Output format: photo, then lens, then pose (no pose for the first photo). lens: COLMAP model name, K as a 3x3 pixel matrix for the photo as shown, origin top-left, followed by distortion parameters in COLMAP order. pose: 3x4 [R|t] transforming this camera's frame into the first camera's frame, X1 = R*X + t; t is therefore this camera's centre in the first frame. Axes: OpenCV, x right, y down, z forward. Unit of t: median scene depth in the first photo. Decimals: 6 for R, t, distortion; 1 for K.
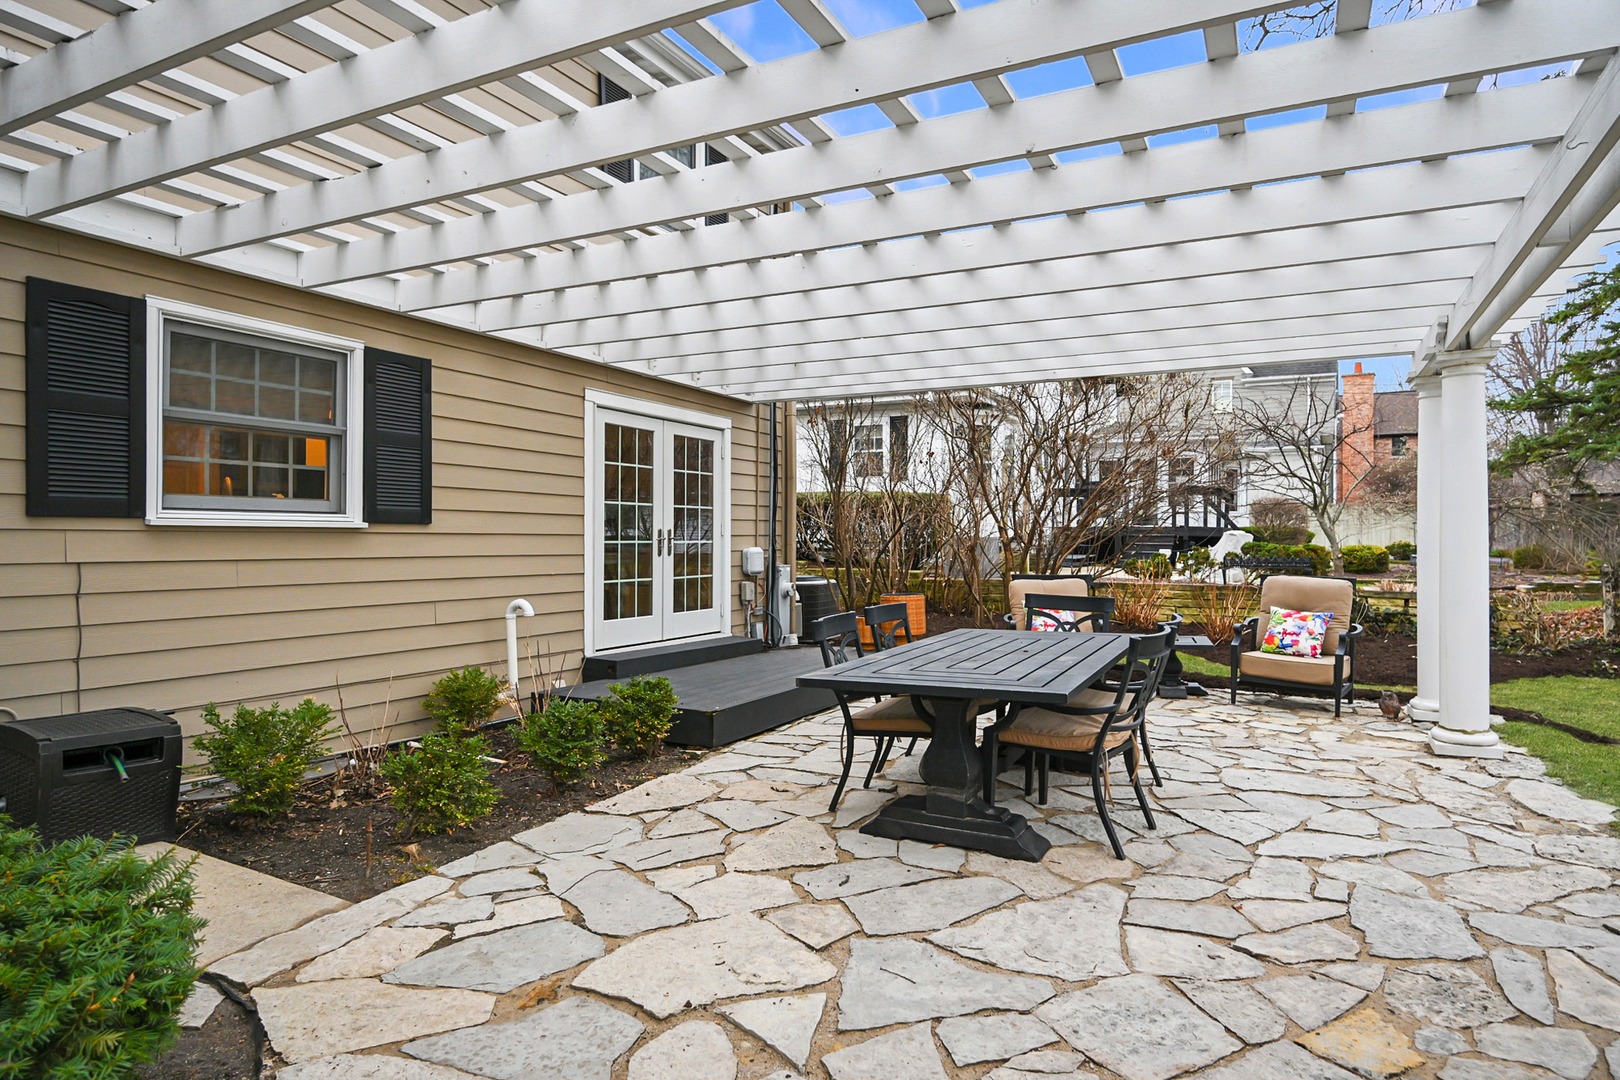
lens RADIAL K [[897.9, 0, 813.9], [0, 897.9, 535.3], [0, 0, 1]] dist [-0.005346, -0.001200]
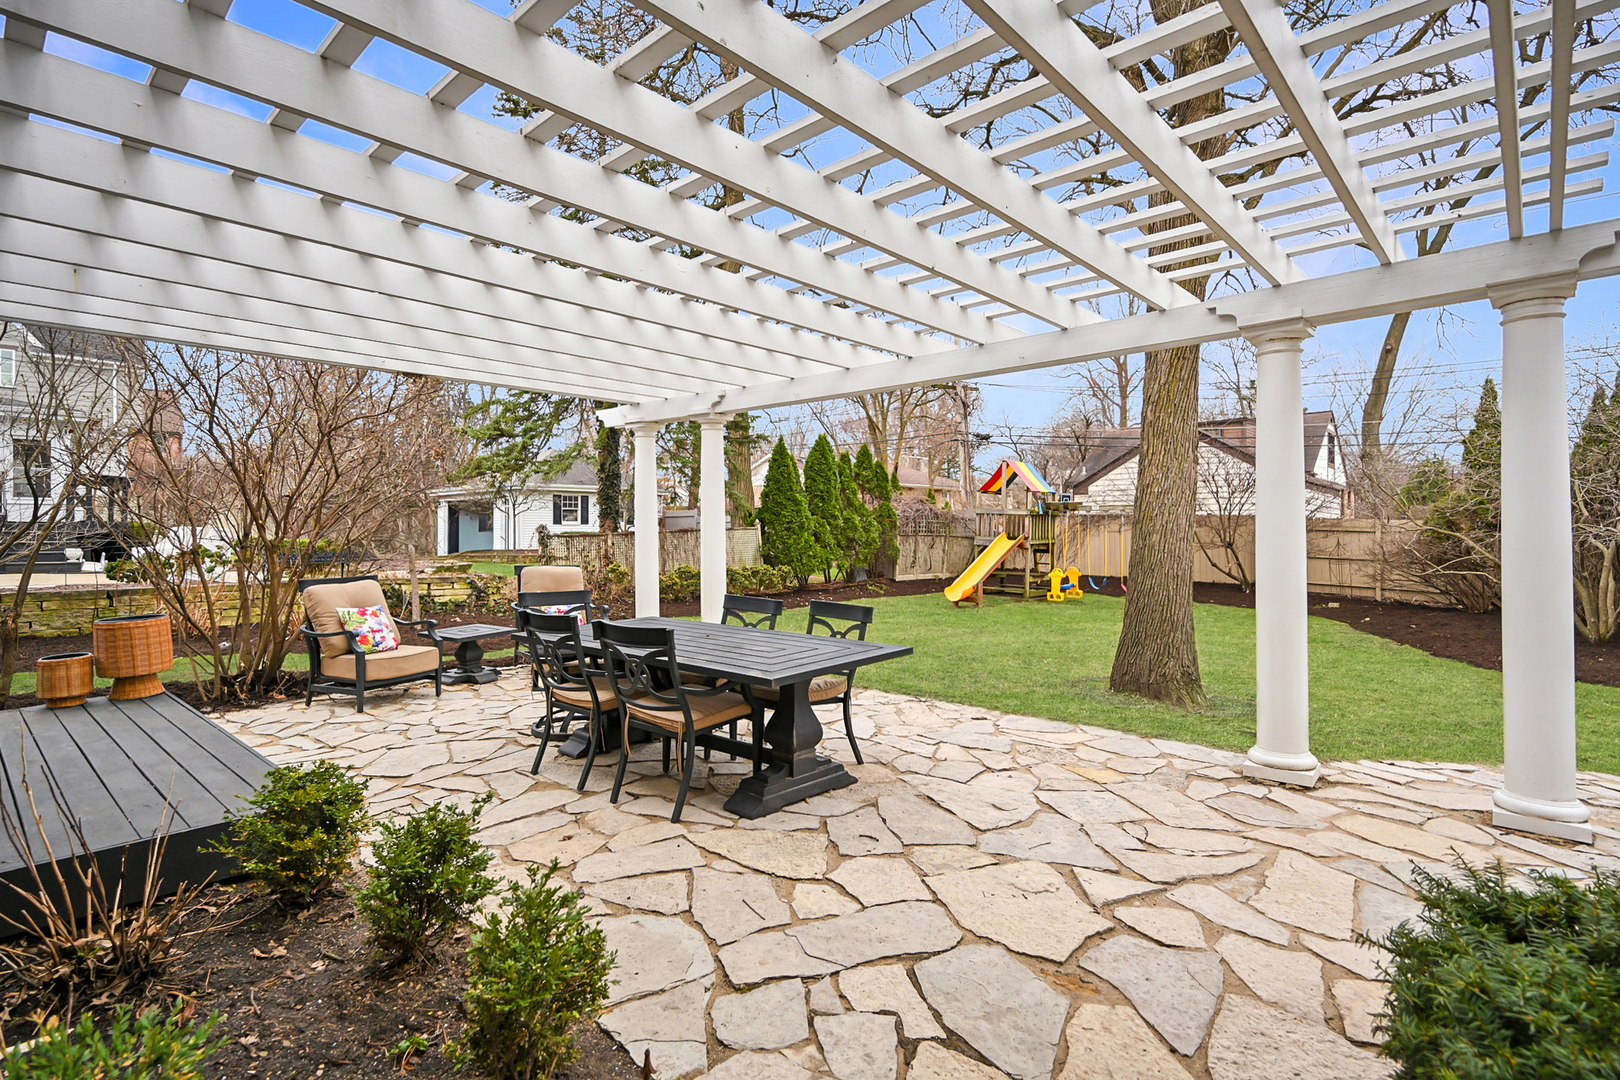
lens RADIAL K [[824.2, 0, 815.6], [0, 824.2, 540.5], [0, 0, 1]] dist [0.005181, 0.000501]
pose [[0.262286, -0.015061, 0.964873, -1.168818], [0.001378, 0.999883, 0.015233, -0.007710], [-0.964989, -0.002665, 0.262276, 0.941191]]
